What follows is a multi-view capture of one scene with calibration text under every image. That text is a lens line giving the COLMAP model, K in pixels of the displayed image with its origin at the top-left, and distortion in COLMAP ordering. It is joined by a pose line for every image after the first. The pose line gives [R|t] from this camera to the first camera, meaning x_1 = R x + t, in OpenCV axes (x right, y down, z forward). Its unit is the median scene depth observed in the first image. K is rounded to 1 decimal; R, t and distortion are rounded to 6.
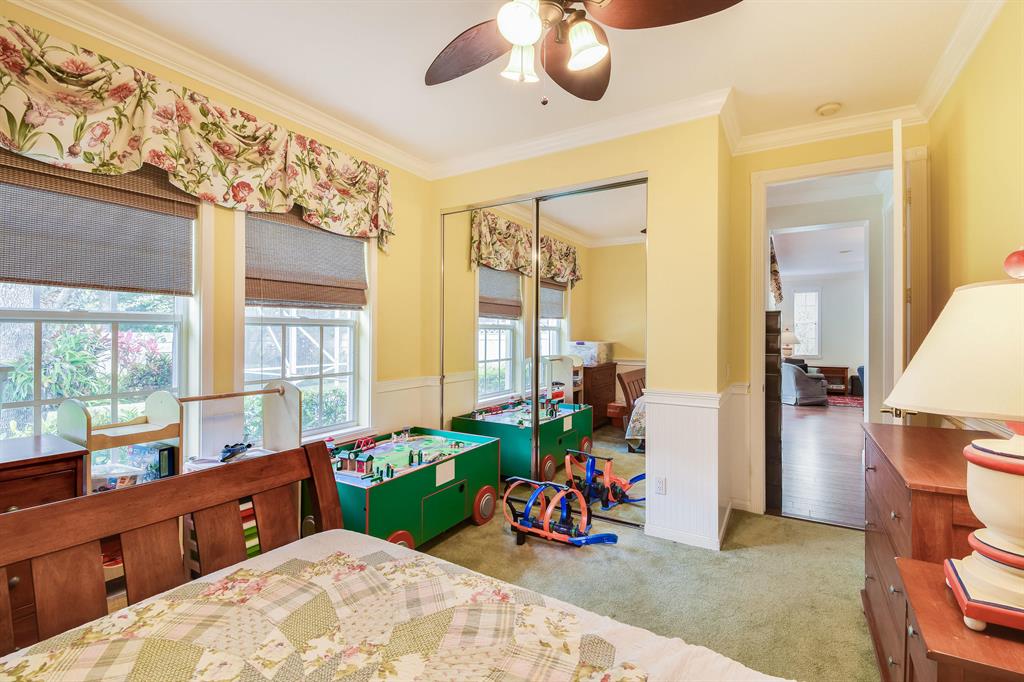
lens RADIAL K [[457.2, 0, 496.8], [0, 457.2, 325.8], [0, 0, 1]] dist [0.014263, -0.002475]
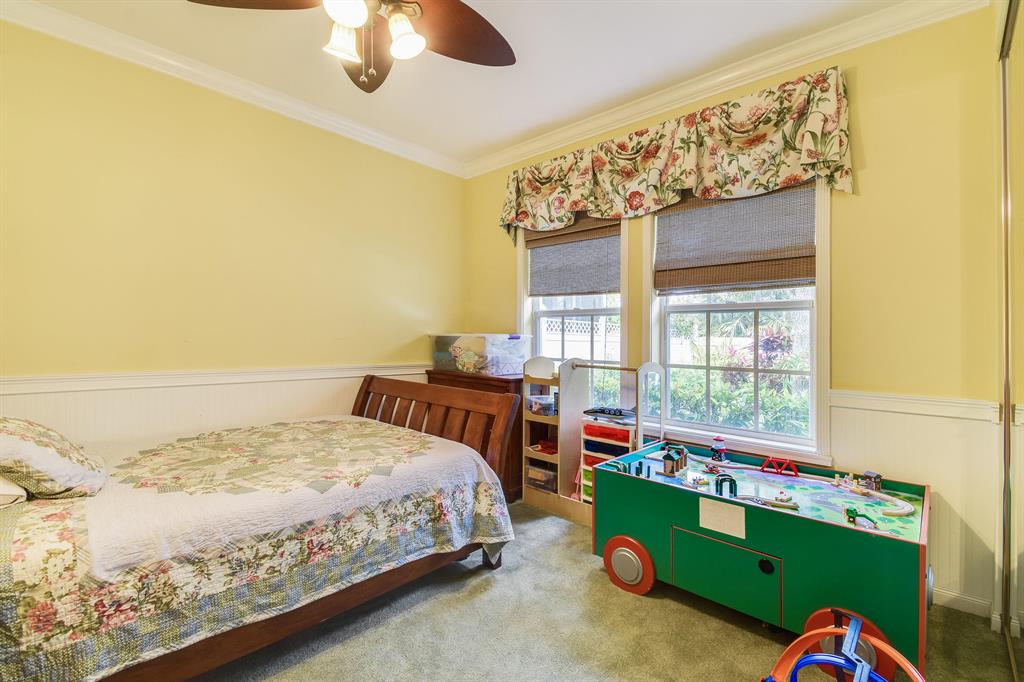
lens RADIAL K [[457.2, 0, 509.8], [0, 457.2, 340.0], [0, 0, 1]] dist [0.014263, -0.002475]
pose [[-0.192878, 0.007217, -0.981196, 0.646184], [0.001963, 0.999974, 0.006969, 0.058472], [0.981221, -0.000582, -0.192887, 0.877979]]
